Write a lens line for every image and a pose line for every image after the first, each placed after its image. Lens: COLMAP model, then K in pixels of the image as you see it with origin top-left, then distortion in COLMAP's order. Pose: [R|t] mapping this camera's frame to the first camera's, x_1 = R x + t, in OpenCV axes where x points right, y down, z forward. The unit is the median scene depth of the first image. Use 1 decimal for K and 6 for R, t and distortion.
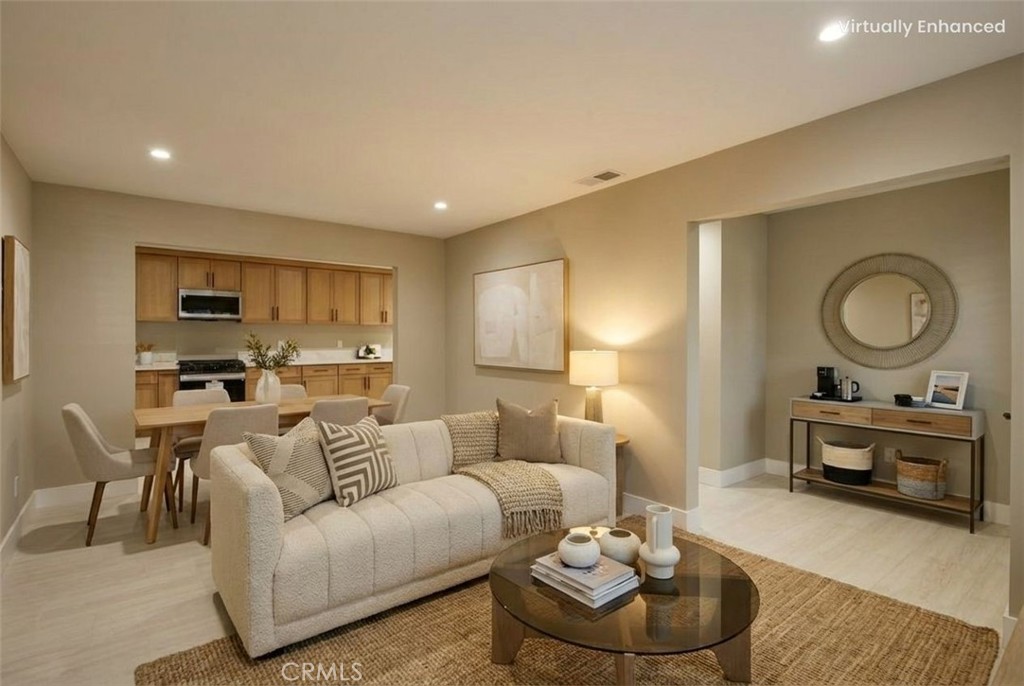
lens RADIAL K [[477.2, 0, 508.8], [0, 477.2, 338.5], [0, 0, 1]] dist [0.001339, -0.000159]
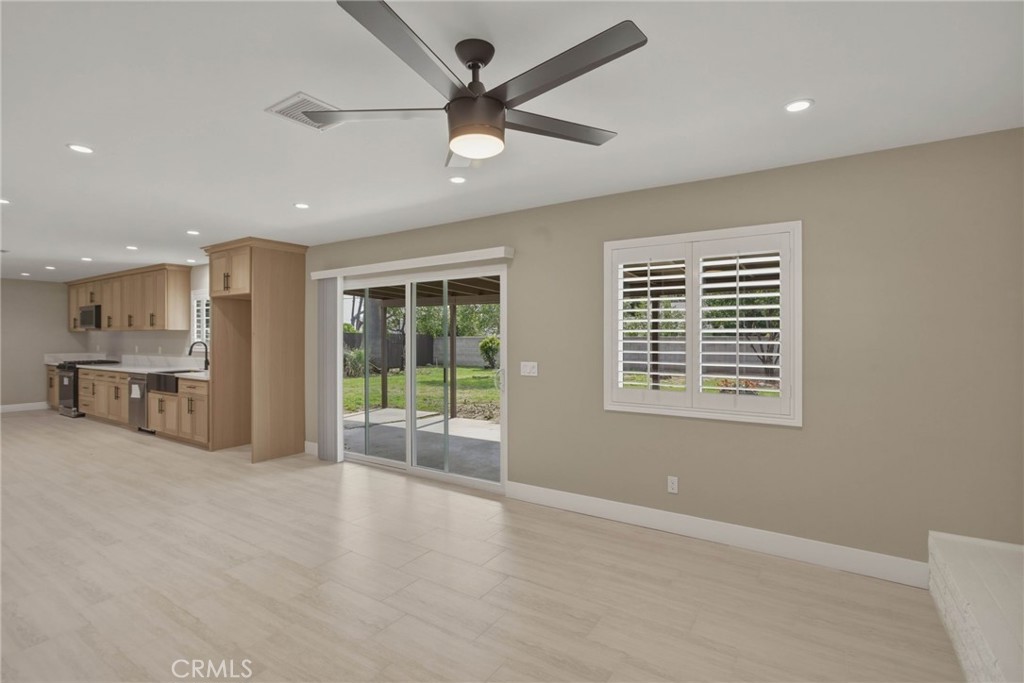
lens RADIAL K [[489.0, 0, 510.1], [0, 489.0, 338.0], [0, 0, 1]] dist [-0.001637, 0.001324]
pose [[0.324536, 0.002040, -0.945871, 0.995060], [-0.002045, 0.999997, 0.001455, -0.019435], [0.945871, 0.001462, 0.324539, 1.659159]]
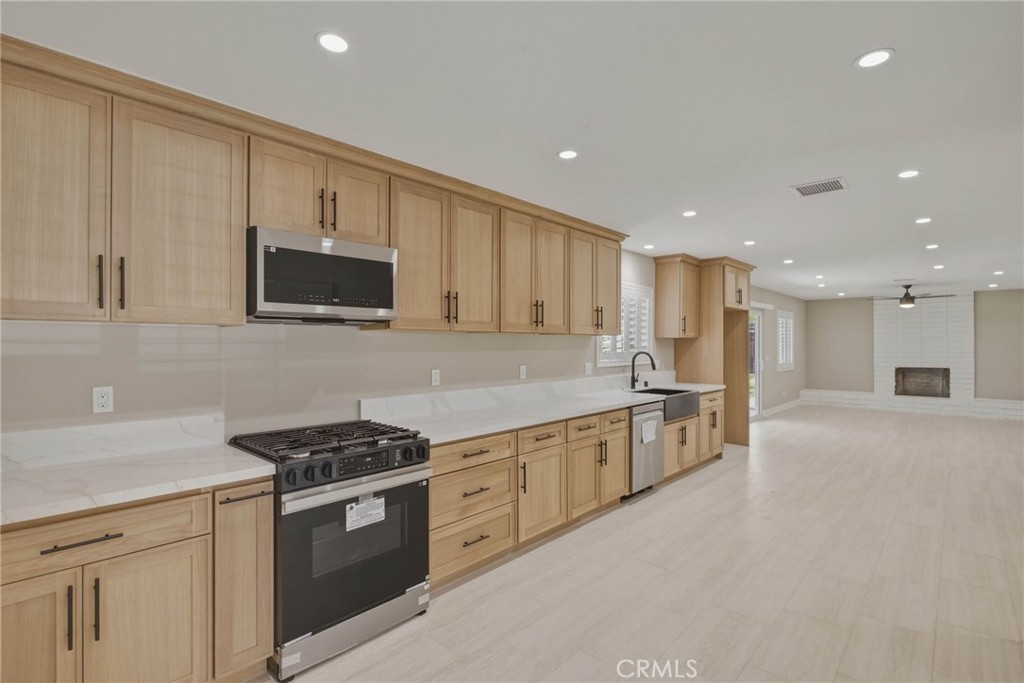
lens RADIAL K [[486.5, 0, 516.0], [0, 486.5, 341.9], [0, 0, 1]] dist [0.000439, 0.000585]
pose [[0.985136, -0.000290, 0.171775, -0.552722], [0.001494, 0.999975, -0.006879, -0.020290], [-0.171768, 0.007033, 0.985112, 0.613748]]
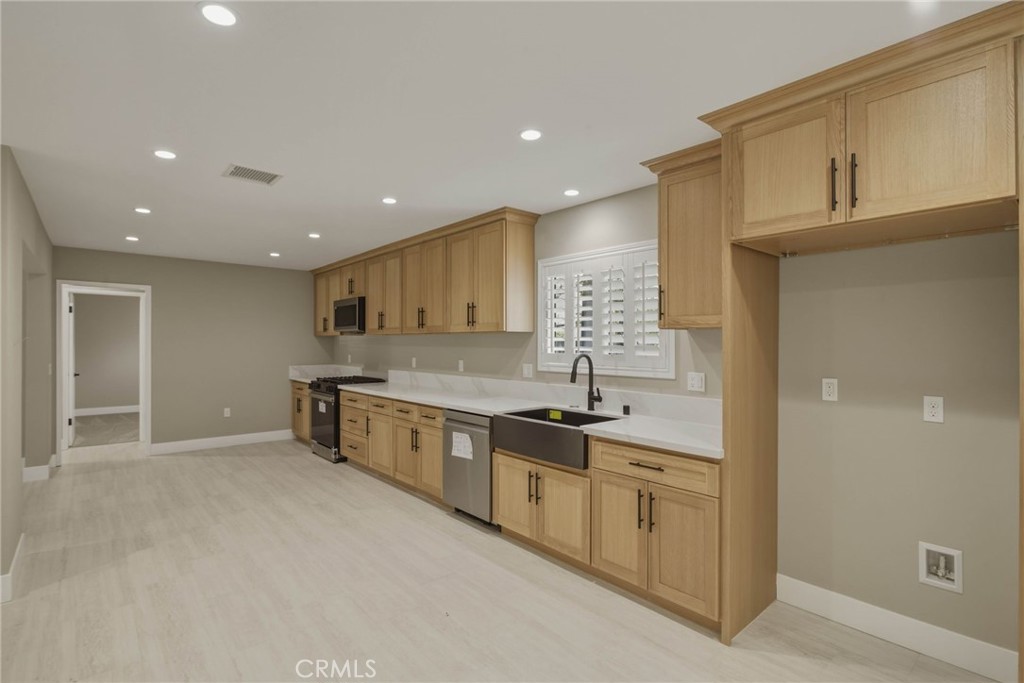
lens RADIAL K [[489.0, 0, 510.1], [0, 489.0, 338.0], [0, 0, 1]] dist [-0.001637, 0.001324]
pose [[0.058879, -0.006282, -0.998245, 0.310760], [-0.001214, 0.999979, -0.006364, -0.022977], [0.998264, 0.001587, 0.058870, 1.260886]]
